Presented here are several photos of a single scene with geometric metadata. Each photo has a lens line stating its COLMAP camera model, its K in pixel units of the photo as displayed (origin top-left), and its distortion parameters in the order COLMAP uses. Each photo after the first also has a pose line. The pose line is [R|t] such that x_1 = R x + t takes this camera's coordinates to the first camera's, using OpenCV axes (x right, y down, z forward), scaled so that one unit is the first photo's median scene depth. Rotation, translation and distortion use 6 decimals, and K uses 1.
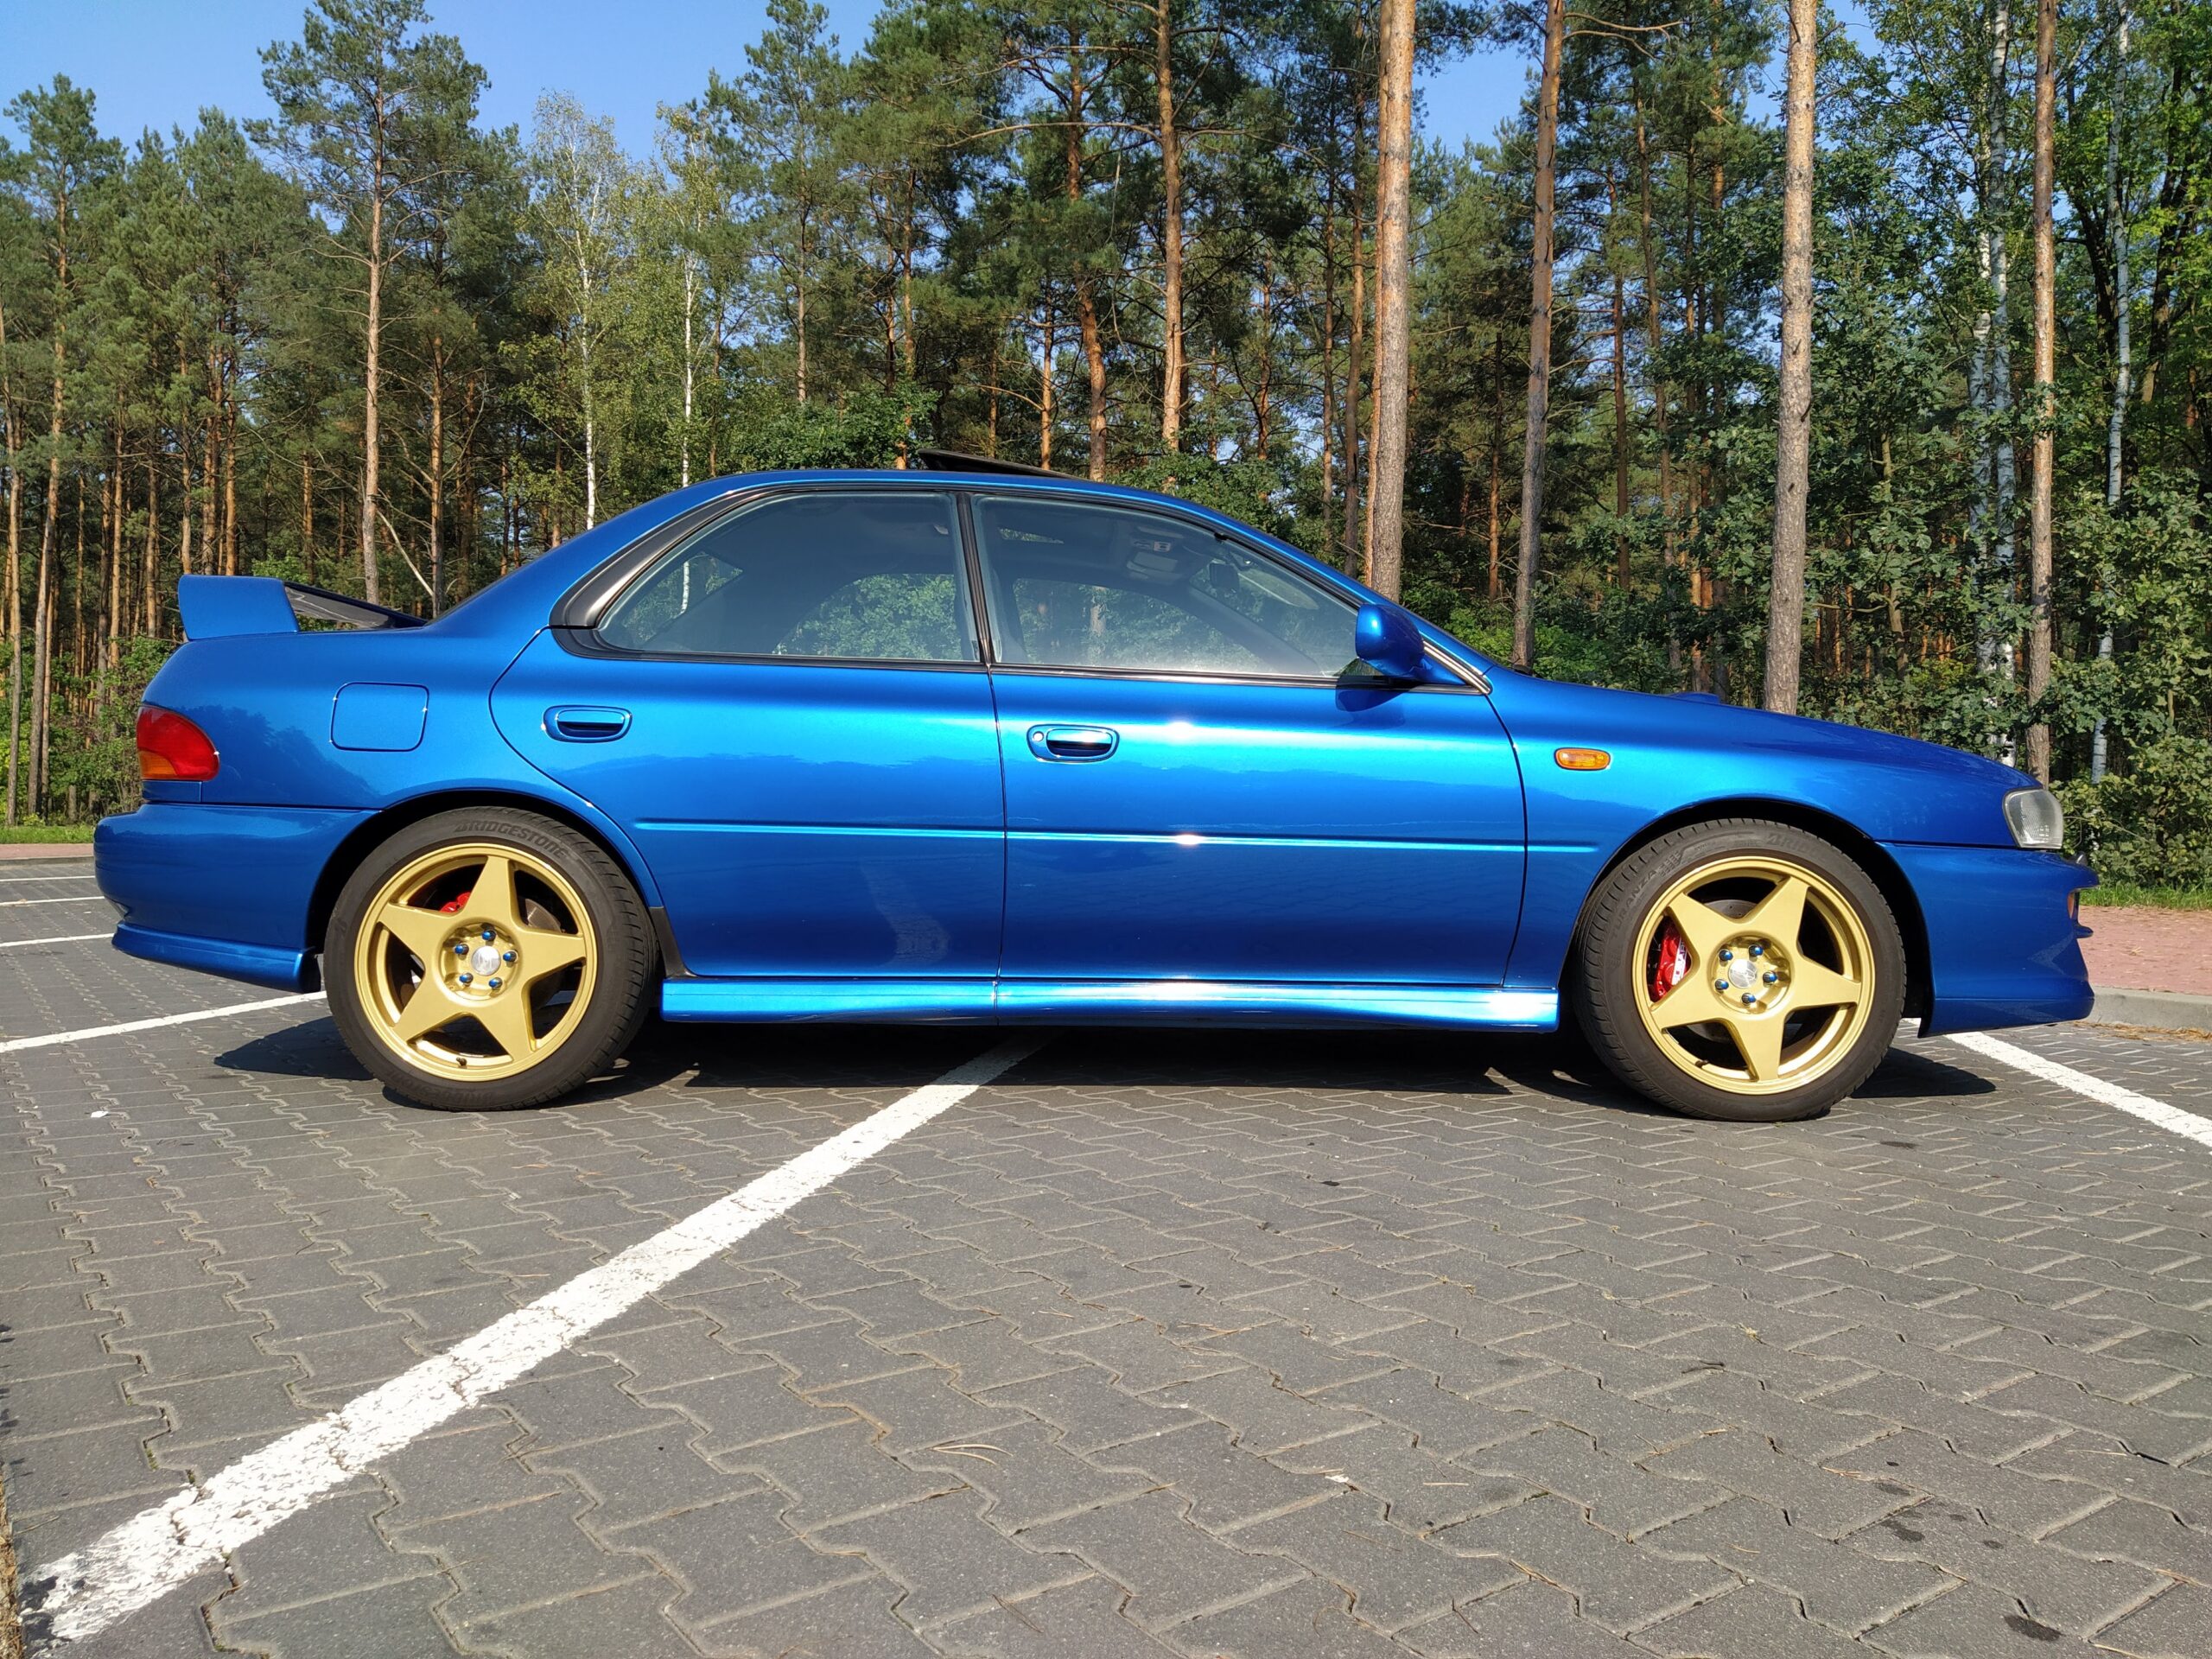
lens RADIAL K [[1658.7, 0, 1102.3], [0, 1658.7, 827.5], [0, 0, 1]] dist [0.061320, -0.073368]
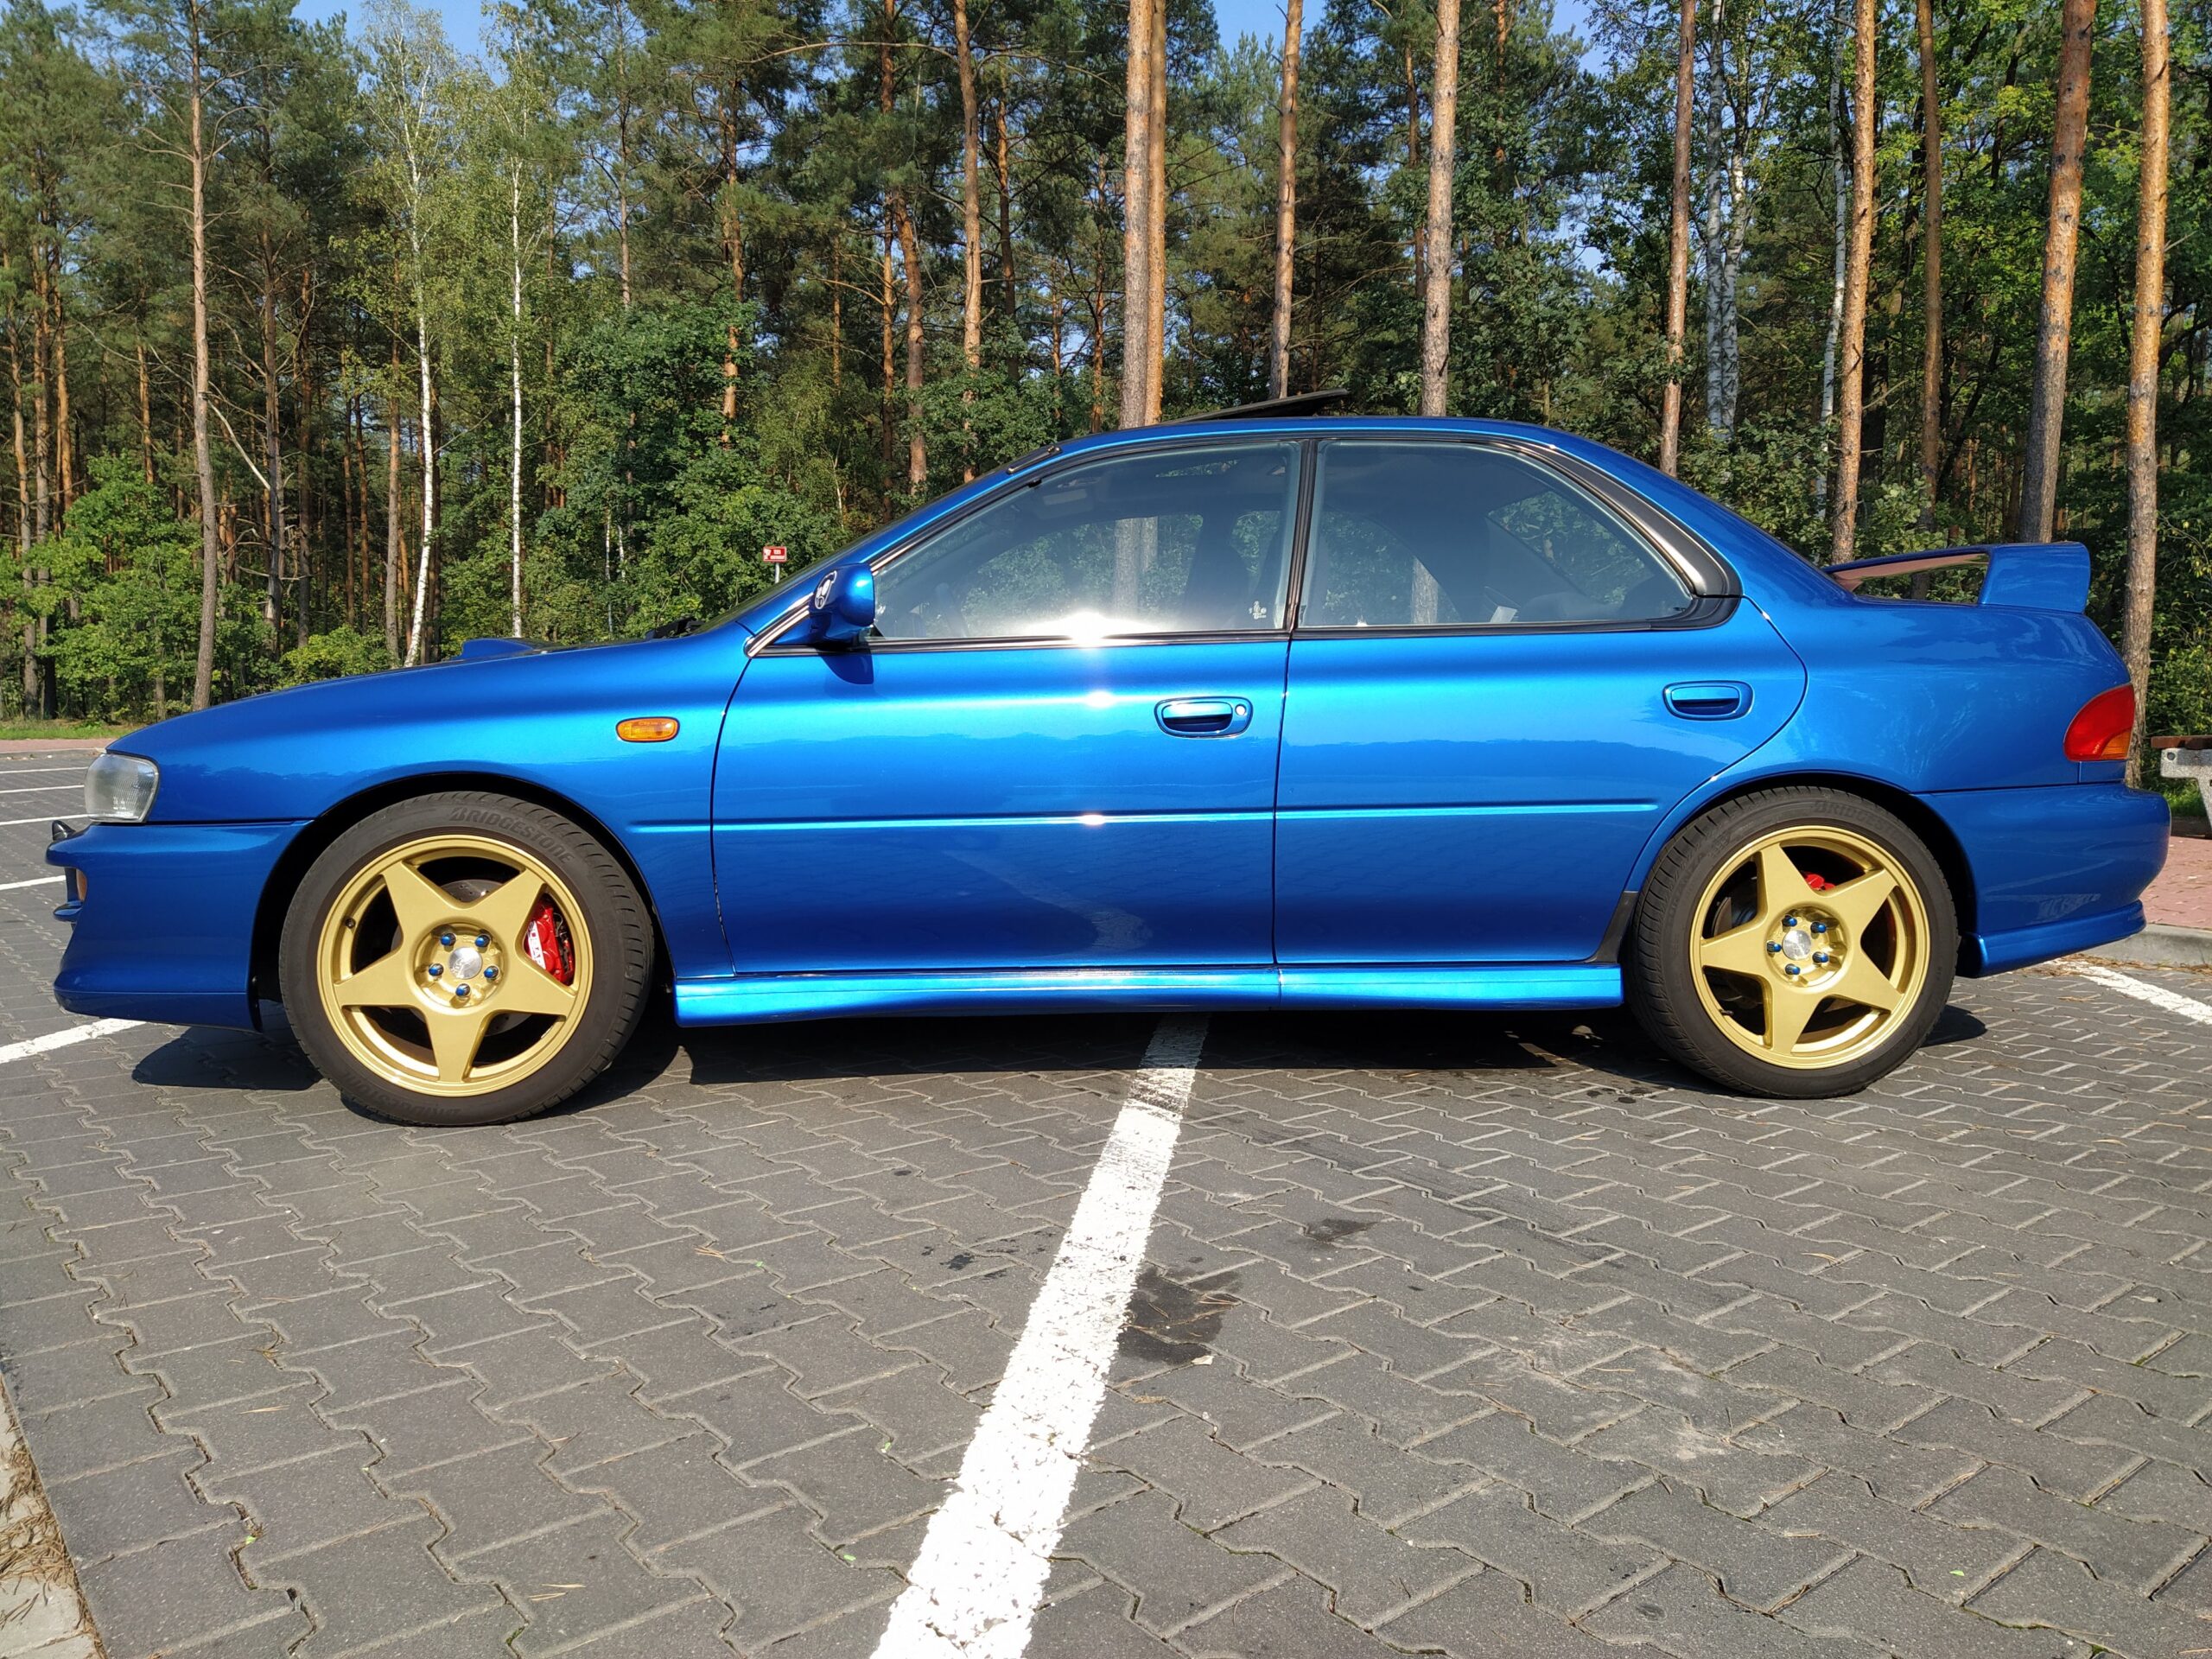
lens RADIAL K [[1658.7, 0, 1094.1], [0, 1658.7, 831.5], [0, 0, 1]] dist [0.061320, -0.073368]
pose [[0.998151, -0.010072, 0.059950, 0.051507], [0.005466, 0.997054, 0.076502, -0.012206], [-0.060544, -0.076033, 0.995265, -0.085120]]
